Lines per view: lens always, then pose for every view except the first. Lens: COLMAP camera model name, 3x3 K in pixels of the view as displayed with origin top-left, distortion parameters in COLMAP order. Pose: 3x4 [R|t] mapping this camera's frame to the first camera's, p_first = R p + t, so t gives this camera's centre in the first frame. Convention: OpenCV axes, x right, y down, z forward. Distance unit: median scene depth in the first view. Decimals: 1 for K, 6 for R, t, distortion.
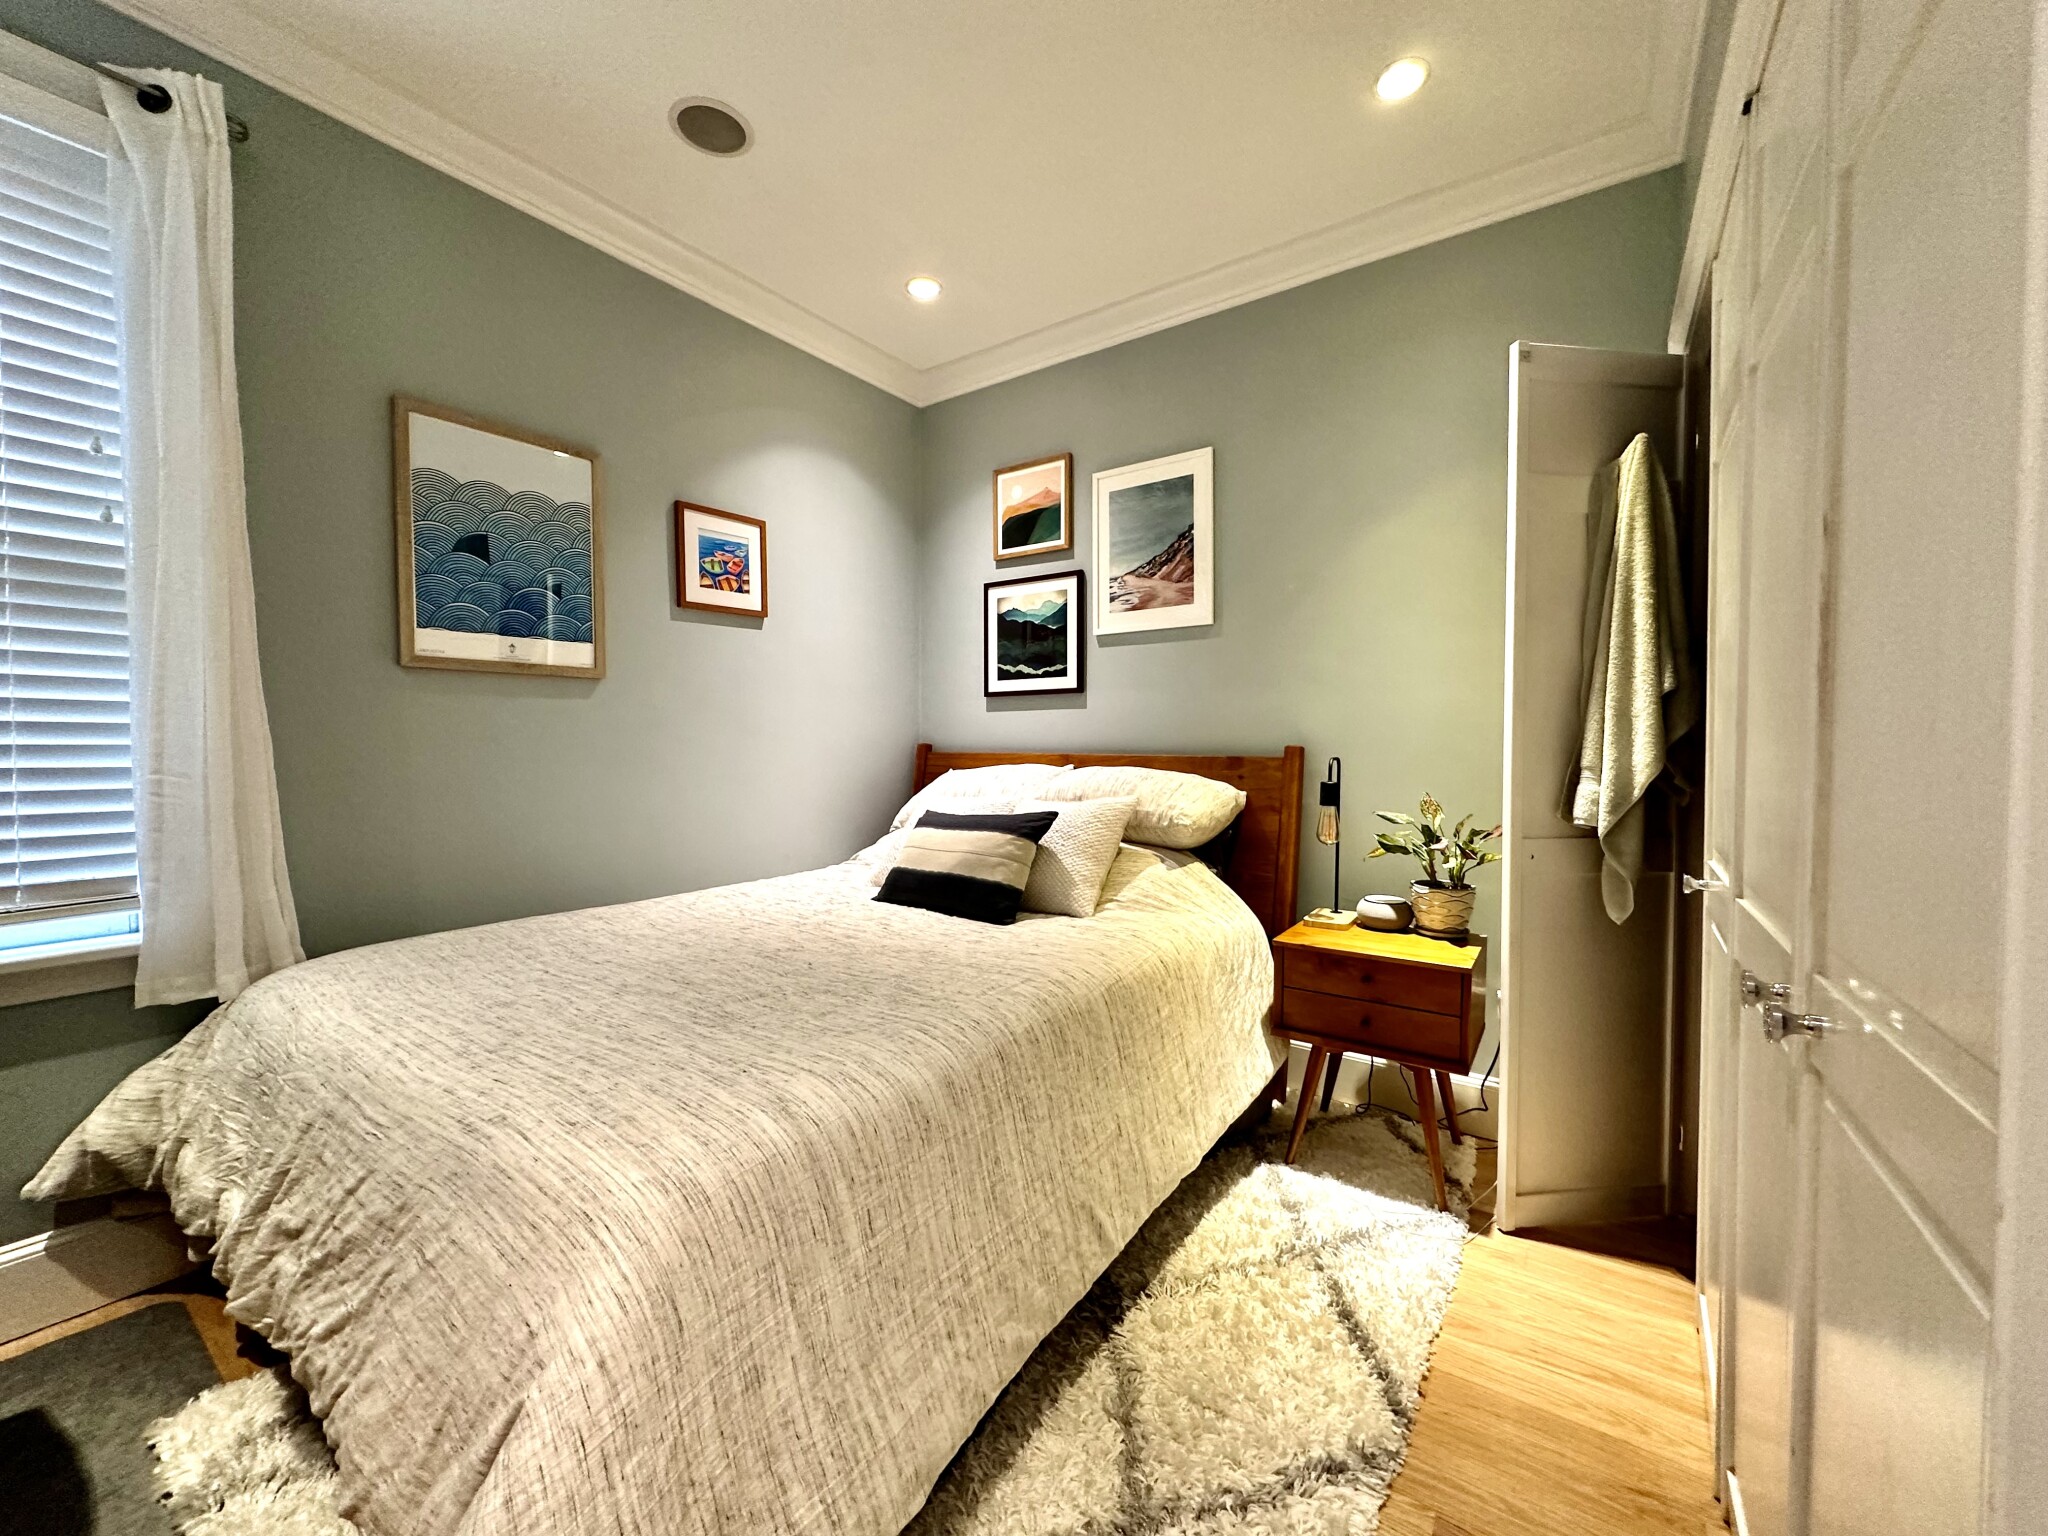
lens RADIAL K [[811.1, 0, 1021.7], [0, 811.1, 767.4], [0, 0, 1]] dist [-0.003483, 0.000834]
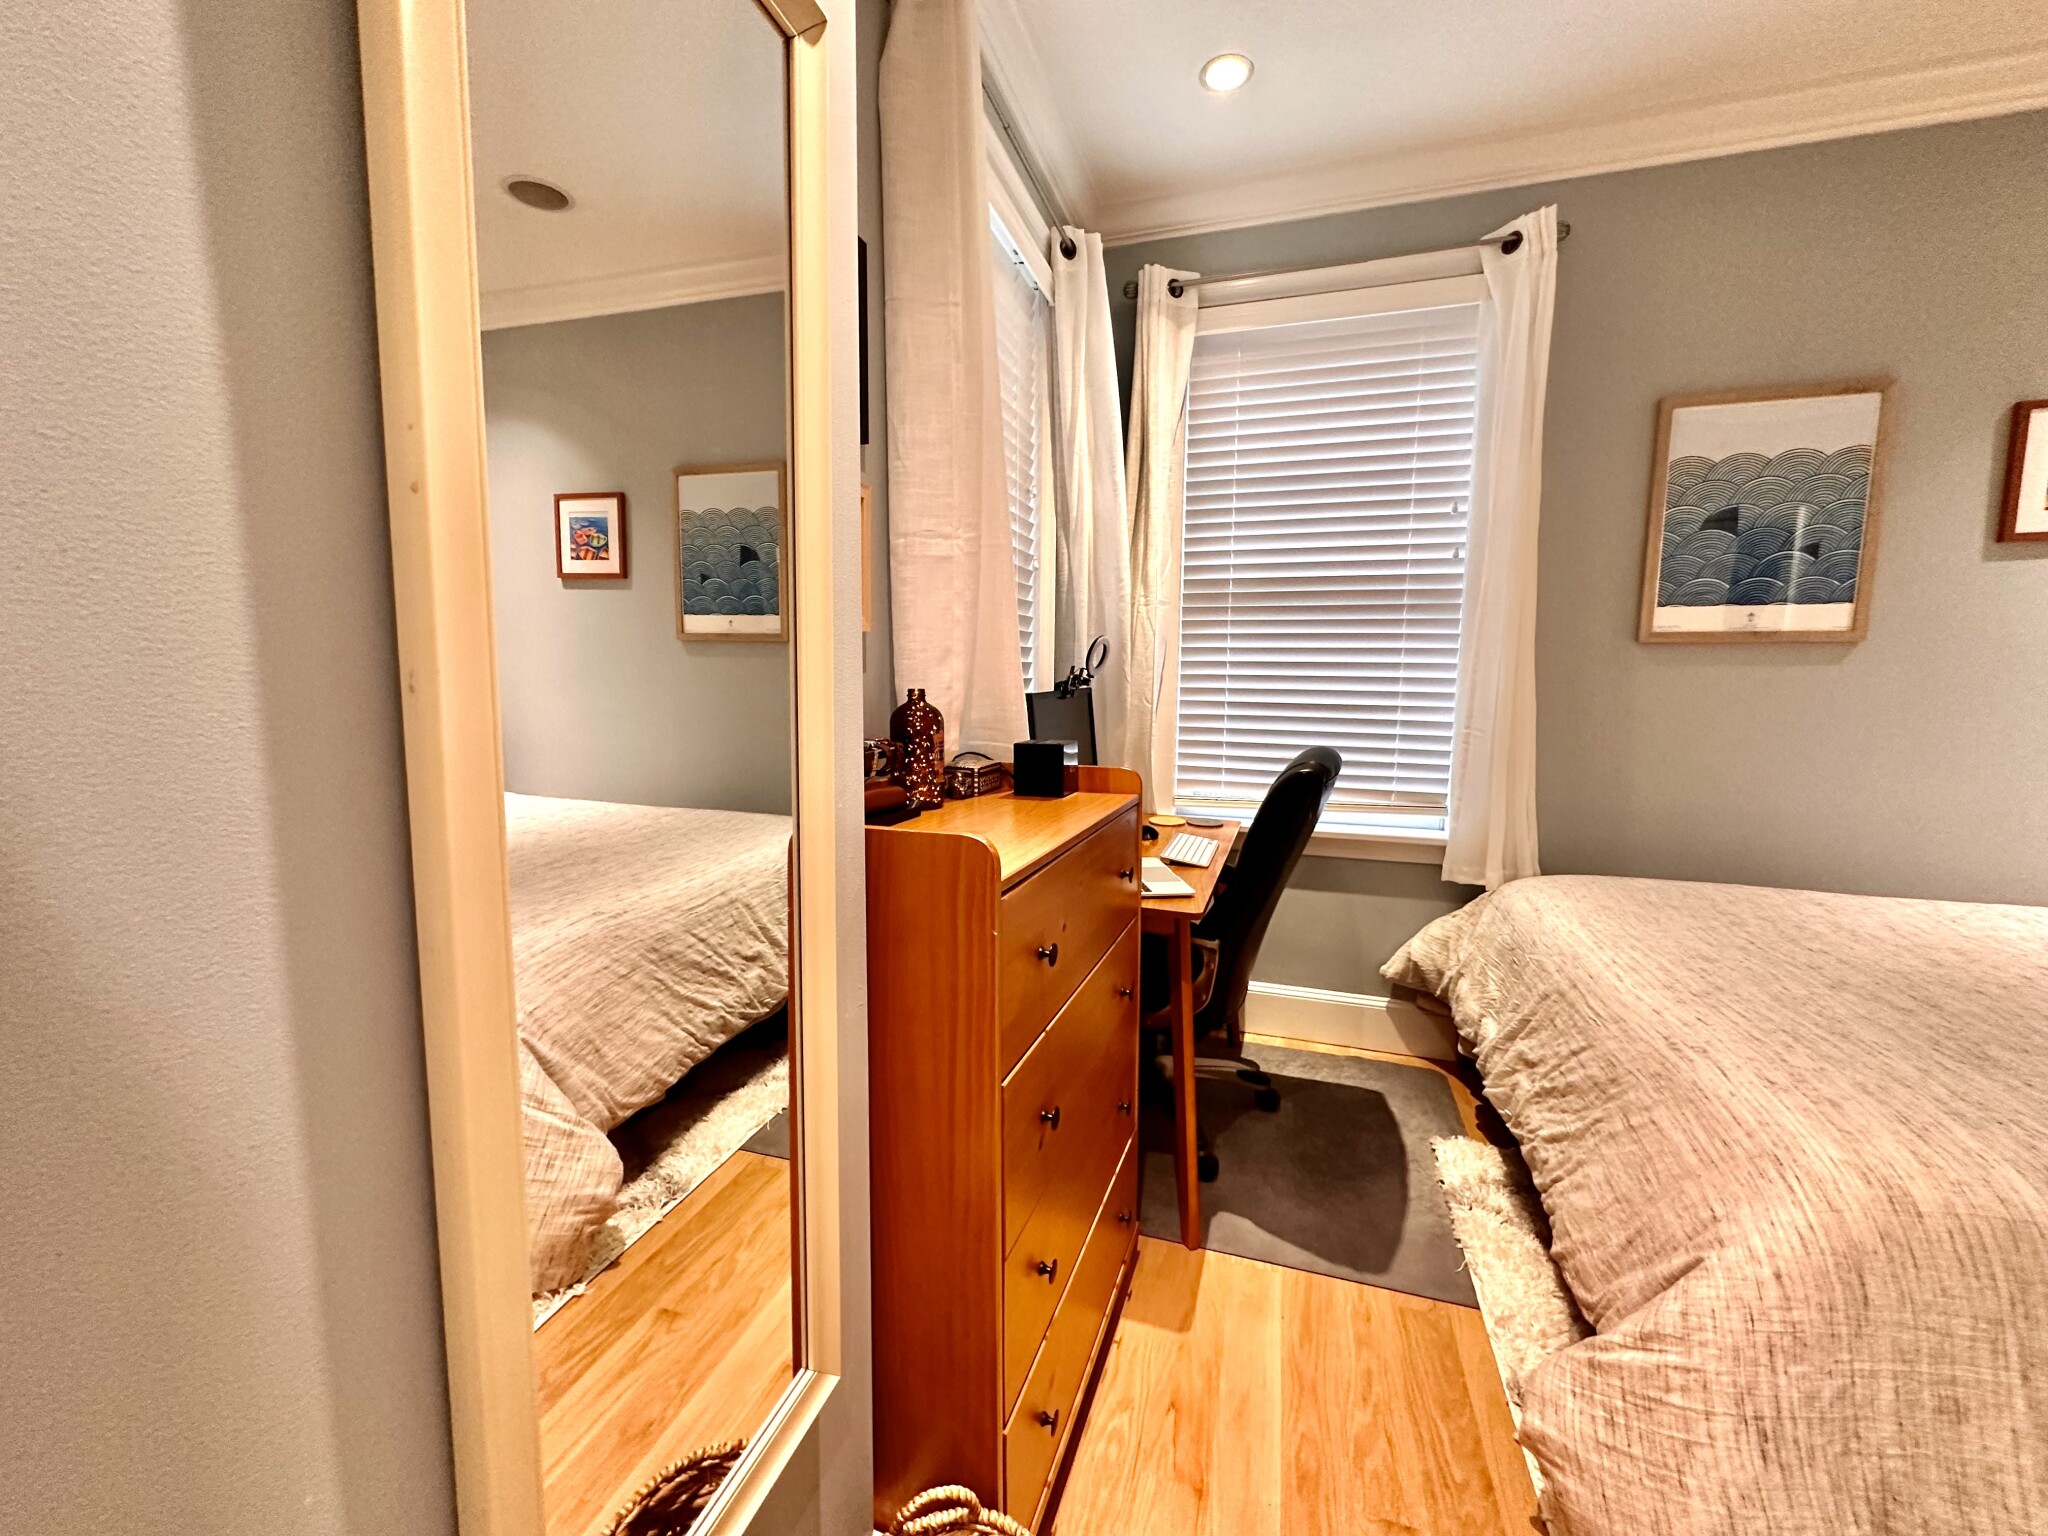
lens RADIAL K [[811.1, 0, 1021.7], [0, 811.1, 767.4], [0, 0, 1]] dist [-0.003483, 0.000834]
pose [[0.297237, 0.116748, -0.947639, 0.113076], [-0.037424, 0.993158, 0.110617, -0.061298], [0.954070, 0.002585, 0.299573, -0.247815]]
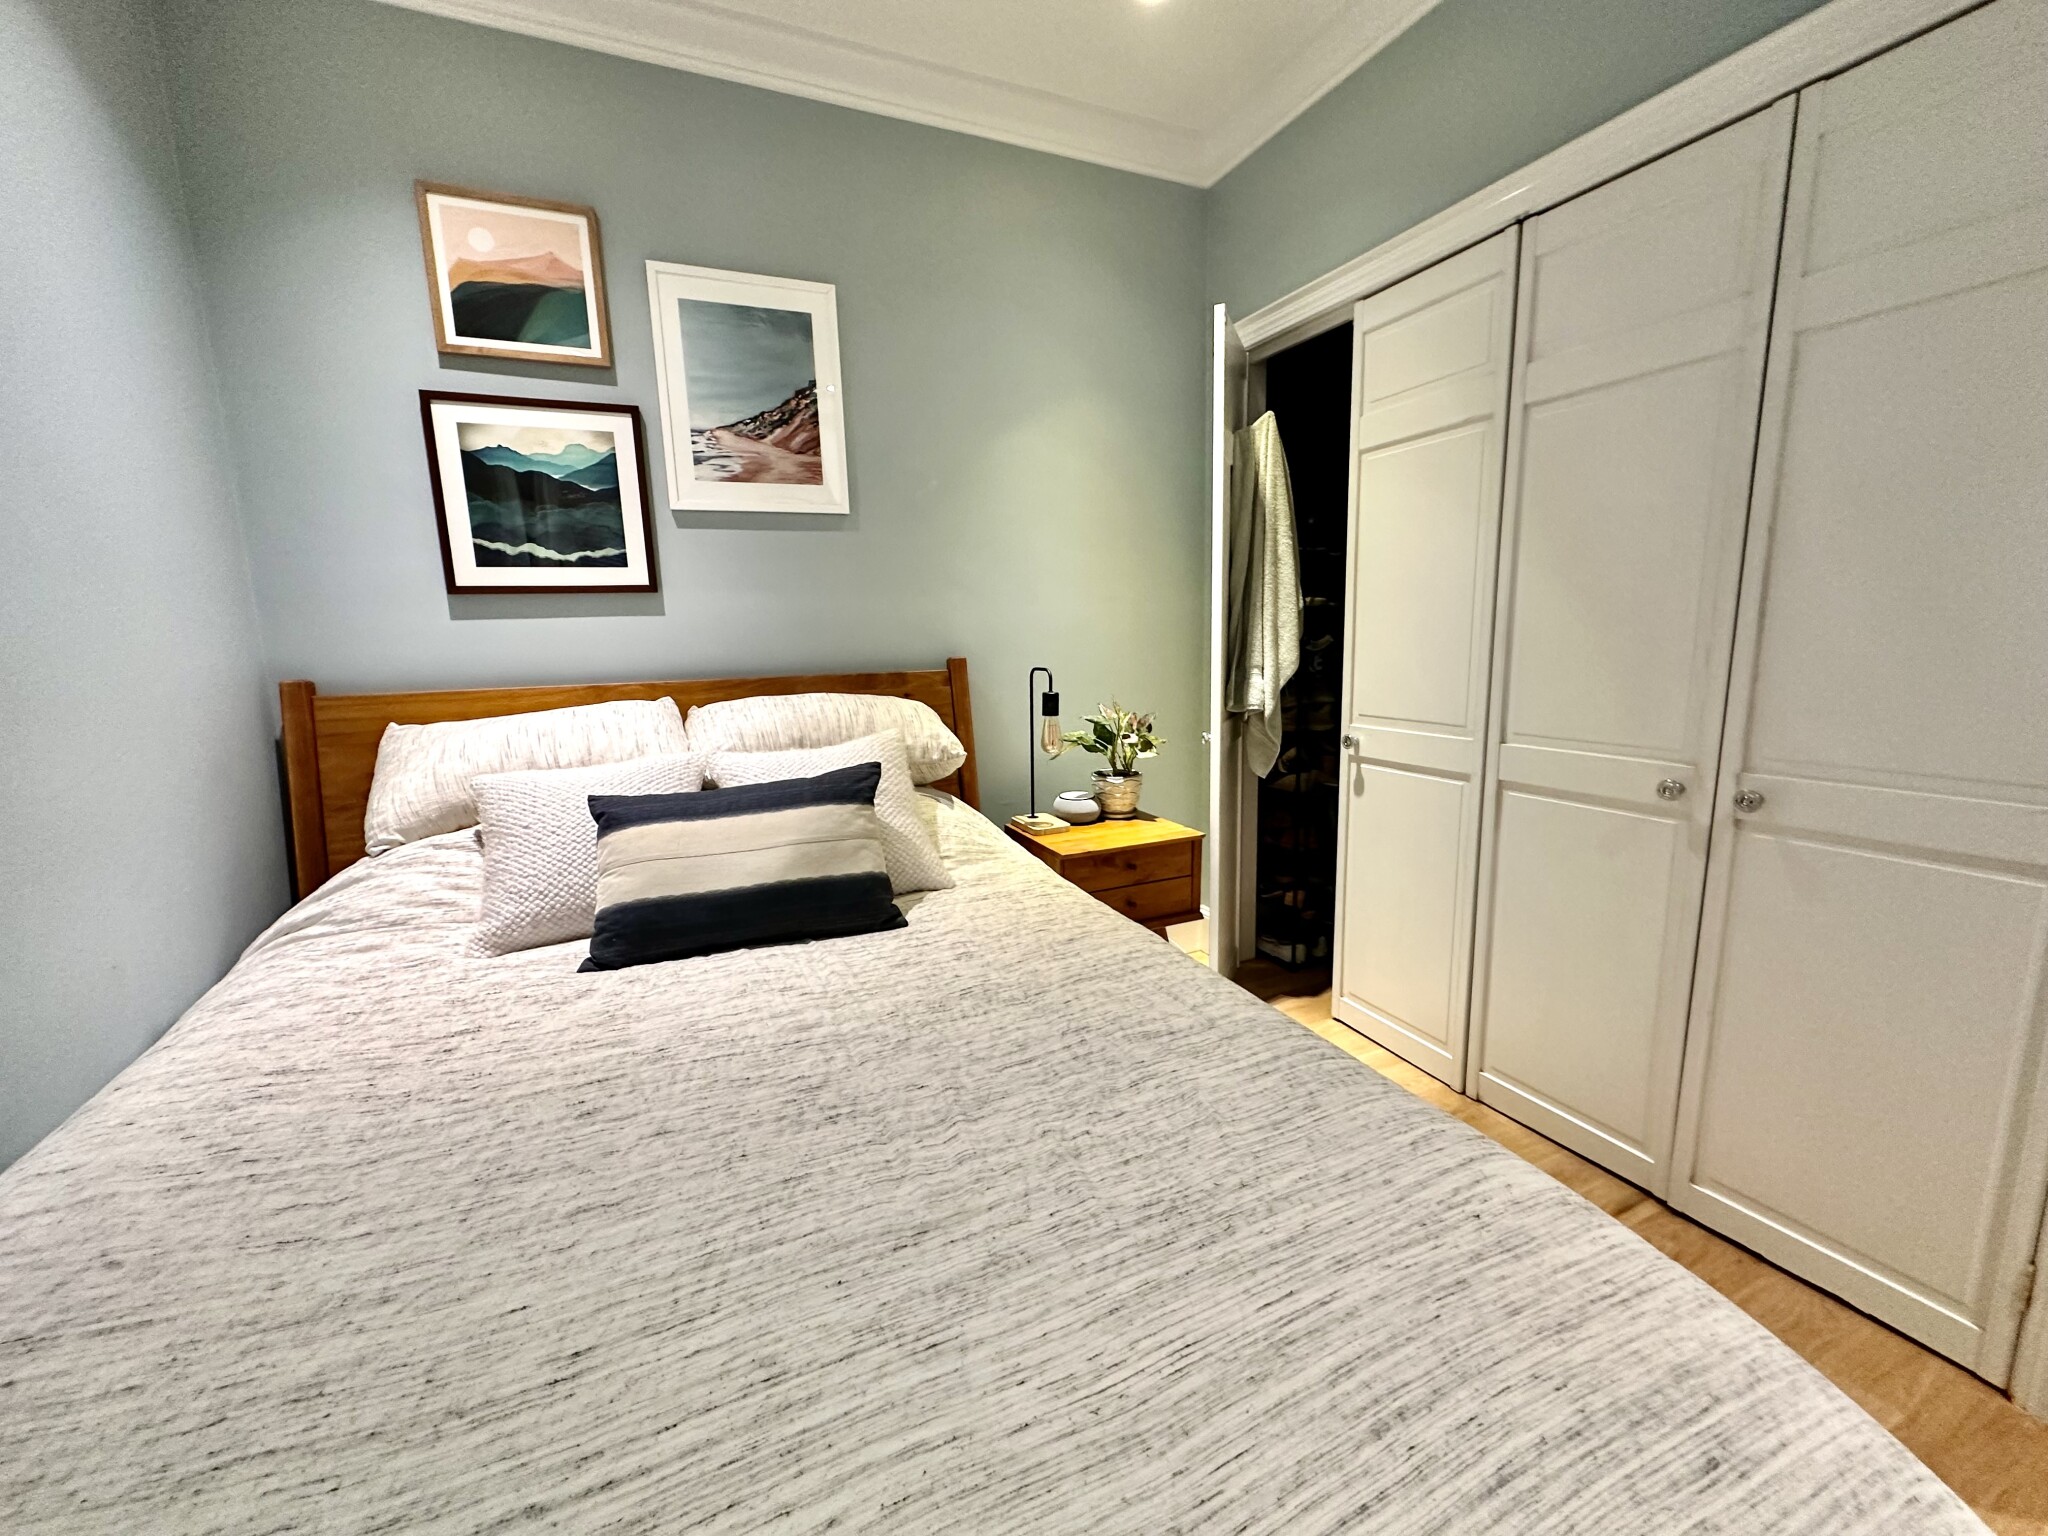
lens RADIAL K [[811.1, 0, 1021.7], [0, 811.1, 767.4], [0, 0, 1]] dist [-0.003483, 0.000834]
pose [[0.513770, -0.157792, 0.843293, -0.823147], [0.050905, 0.986816, 0.153633, -0.076222], [-0.856417, -0.036004, 0.515029, 0.805748]]
